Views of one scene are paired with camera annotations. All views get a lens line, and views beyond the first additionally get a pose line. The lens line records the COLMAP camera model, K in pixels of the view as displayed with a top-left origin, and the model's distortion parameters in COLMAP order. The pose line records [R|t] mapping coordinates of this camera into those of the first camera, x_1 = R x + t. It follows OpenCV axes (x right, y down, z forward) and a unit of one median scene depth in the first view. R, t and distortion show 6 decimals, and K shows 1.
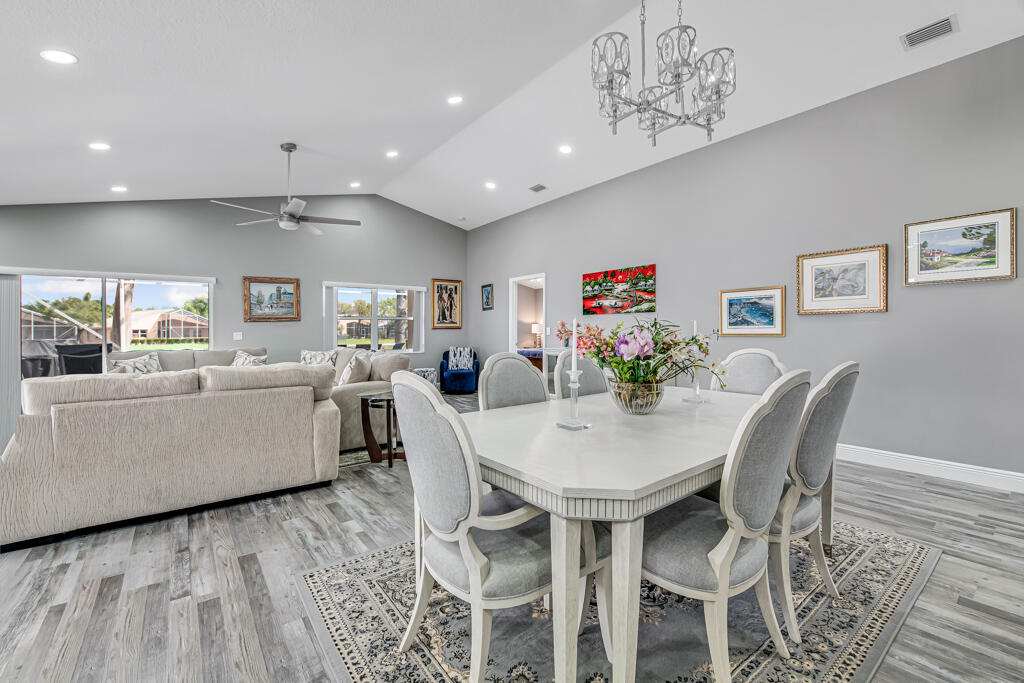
lens RADIAL K [[426.2, 0, 507.1], [0, 426.2, 330.8], [0, 0, 1]] dist [-0.014015, -0.001054]
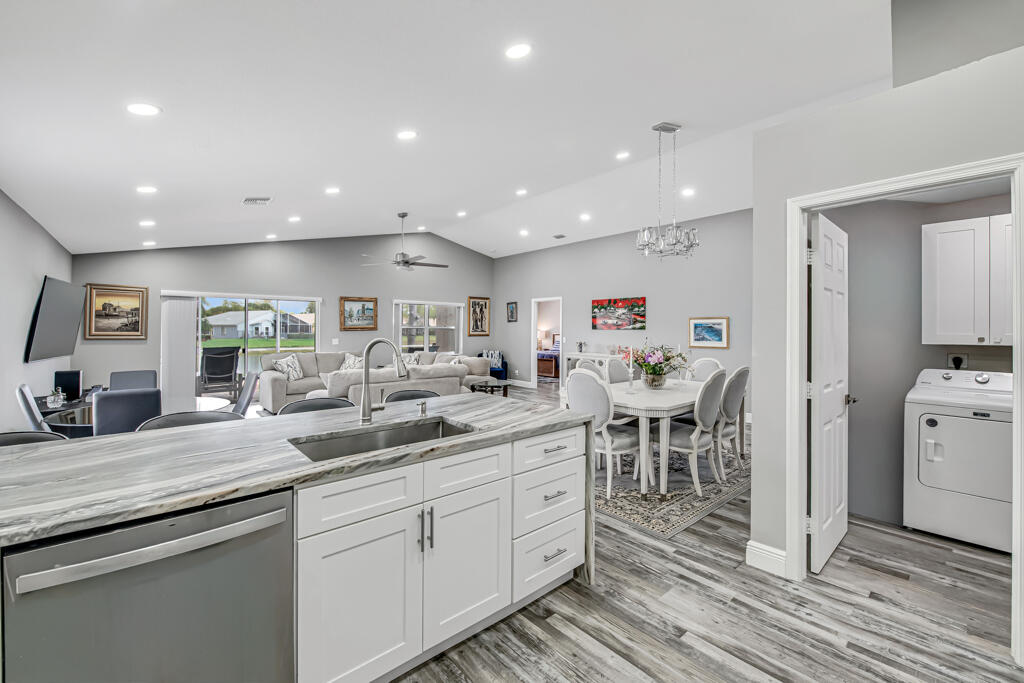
lens RADIAL K [[413.9, 0, 507.3], [0, 413.9, 325.5], [0, 0, 1]] dist [-0.013785, -0.002026]
pose [[0.997930, 0.012861, 0.063005, -0.195461], [-0.012094, 0.999848, -0.012540, -0.031129], [-0.063156, 0.011752, 0.997934, -0.353570]]
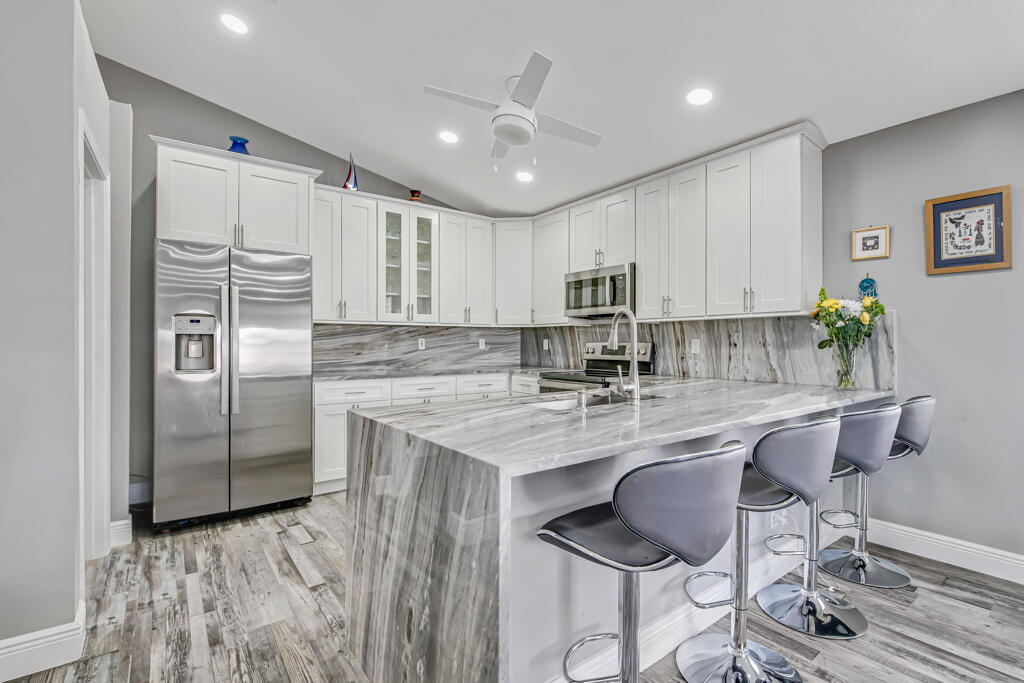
lens RADIAL K [[457.6, 0, 514.5], [0, 457.6, 338.0], [0, 0, 1]] dist [-0.006253, -0.000511]
pose [[-0.999961, 0.006175, 0.006278, -0.204628], [0.006118, 0.999940, -0.009047, 0.000091], [-0.006334, -0.009008, -0.999939, 0.317930]]
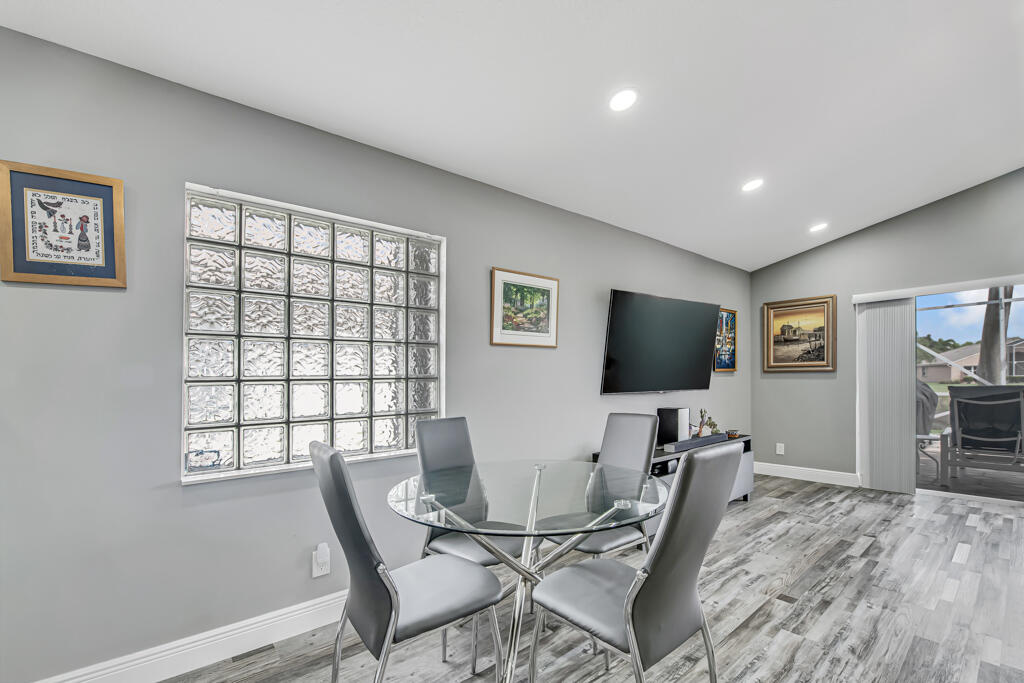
lens RADIAL K [[426.2, 0, 511.6], [0, 426.2, 385.0], [0, 0, 1]] dist [-0.014015, -0.001054]
pose [[0.030412, 0.023171, -0.999269, -0.335576], [0.016117, 0.999590, 0.023669, -0.000467], [0.999407, -0.016825, 0.030026, 0.179390]]
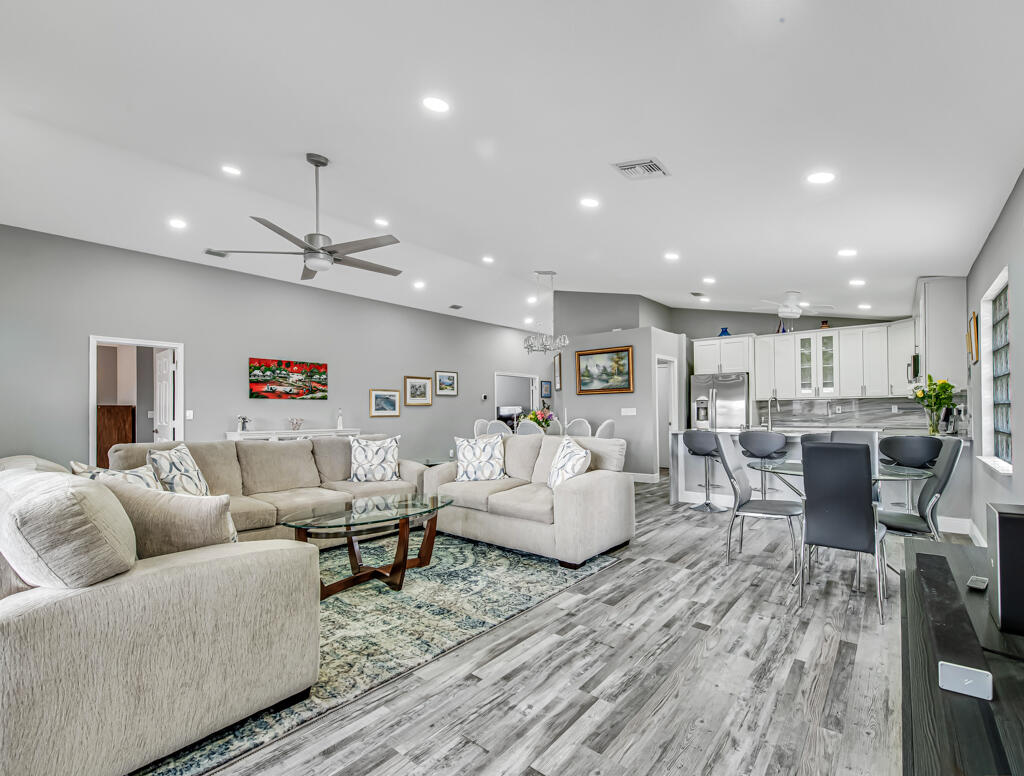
lens RADIAL K [[466.5, 0, 510.1], [0, 466.5, 405.1], [0, 0, 1]] dist [-0.004274, -0.002029]
pose [[-0.222110, 0.021781, 0.974778, -1.076017], [0.007939, 0.999758, -0.020531, 0.005769], [-0.974989, 0.003178, -0.222230, 0.694811]]
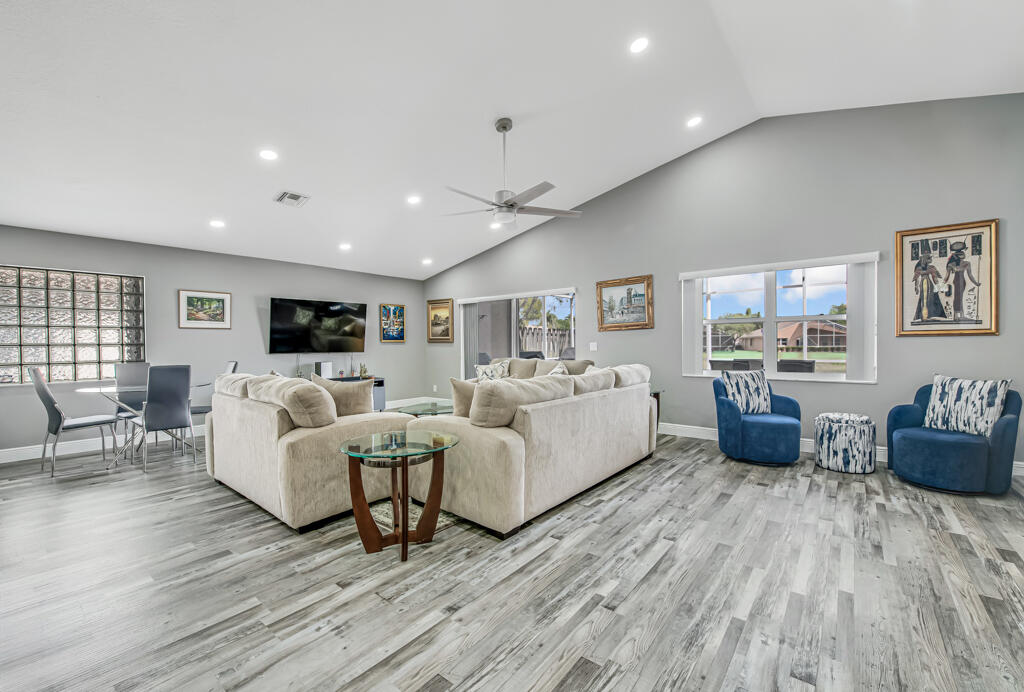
lens RADIAL K [[422.2, 0, 520.5], [0, 422.2, 349.6], [0, 0, 1]] dist [-0.018796, 0.000066]
pose [[0.248747, 0.019624, -0.968370, 0.252167], [0.005544, 0.999749, 0.021684, -0.002779], [0.968553, -0.010762, 0.248576, 0.659981]]
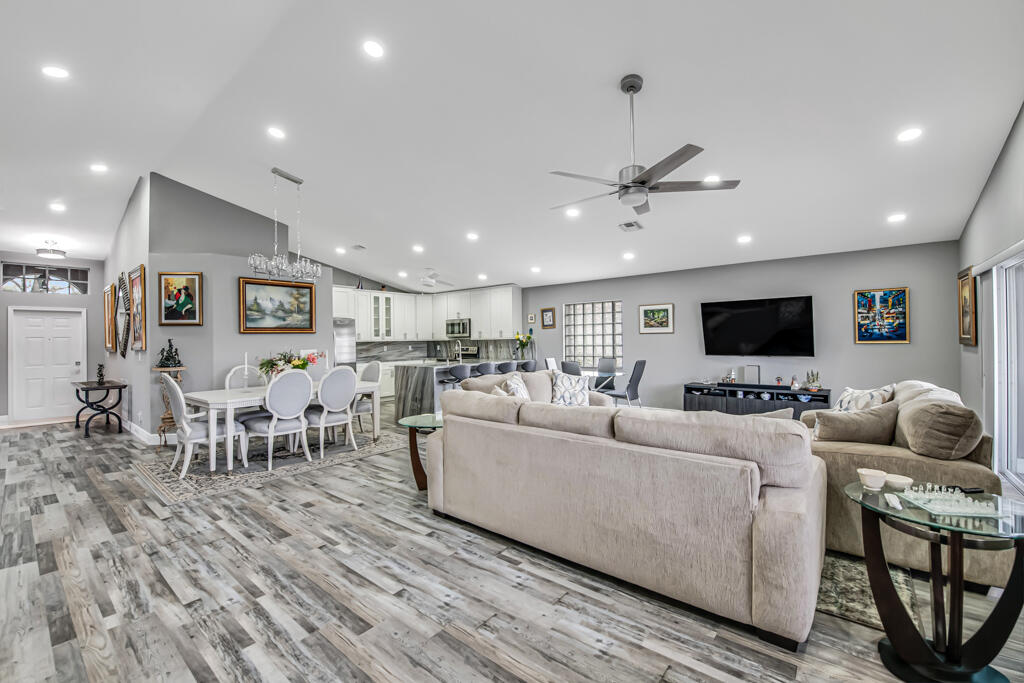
lens RADIAL K [[426.2, 0, 503.9], [0, 426.2, 340.4], [0, 0, 1]] dist [-0.014015, -0.001054]
pose [[-0.975067, 0.021053, -0.220911, -0.130538], [0.020832, 0.999777, 0.003326, -0.026196], [0.220932, -0.001359, -0.975288, 1.302724]]
